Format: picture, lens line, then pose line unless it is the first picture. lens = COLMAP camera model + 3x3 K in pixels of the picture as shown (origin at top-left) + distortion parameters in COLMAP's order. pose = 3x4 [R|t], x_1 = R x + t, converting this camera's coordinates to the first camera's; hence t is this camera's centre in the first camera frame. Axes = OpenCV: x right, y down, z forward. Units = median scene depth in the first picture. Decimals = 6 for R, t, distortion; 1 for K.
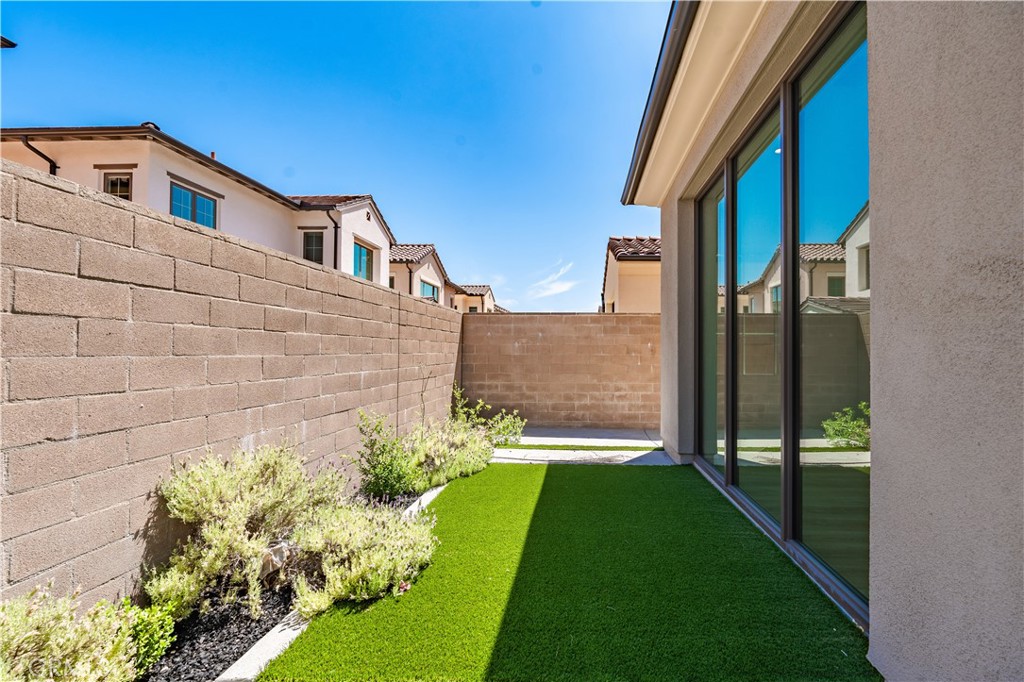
lens RADIAL K [[442.9, 0, 513.1], [0, 442.9, 345.0], [0, 0, 1]] dist [-0.001737, -0.000280]
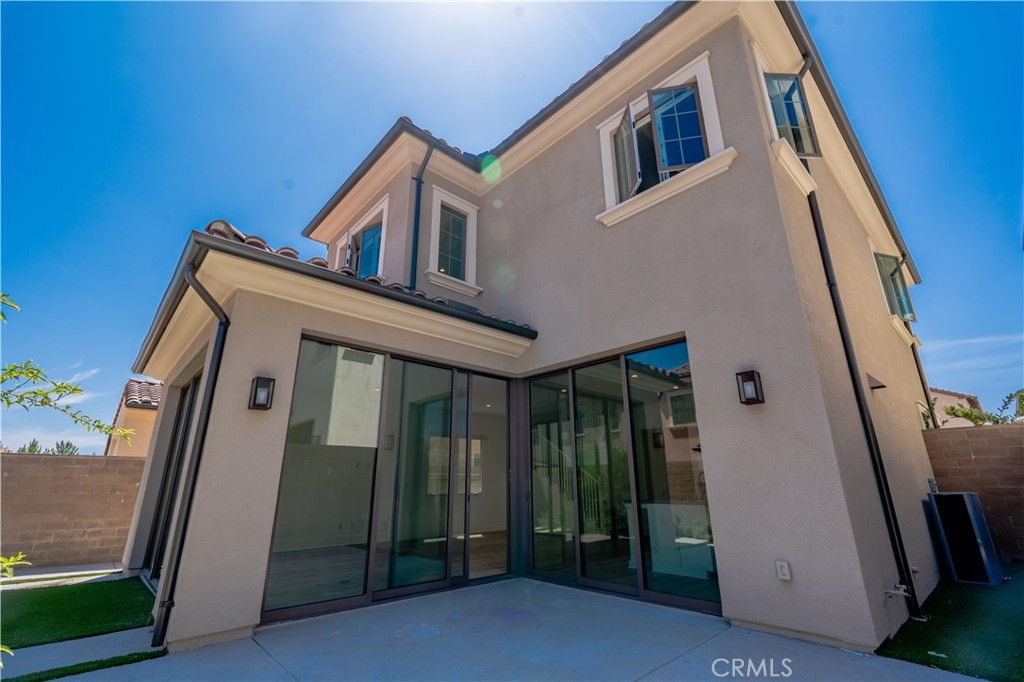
lens RADIAL K [[442.9, 0, 517.0], [0, 442.9, 346.6], [0, 0, 1]] dist [-0.001737, -0.000280]
pose [[0.618204, 0.230036, 0.751603, -0.044585], [-0.001352, 0.956526, -0.291644, -0.009156], [-0.786017, 0.179279, 0.591639, -0.596222]]
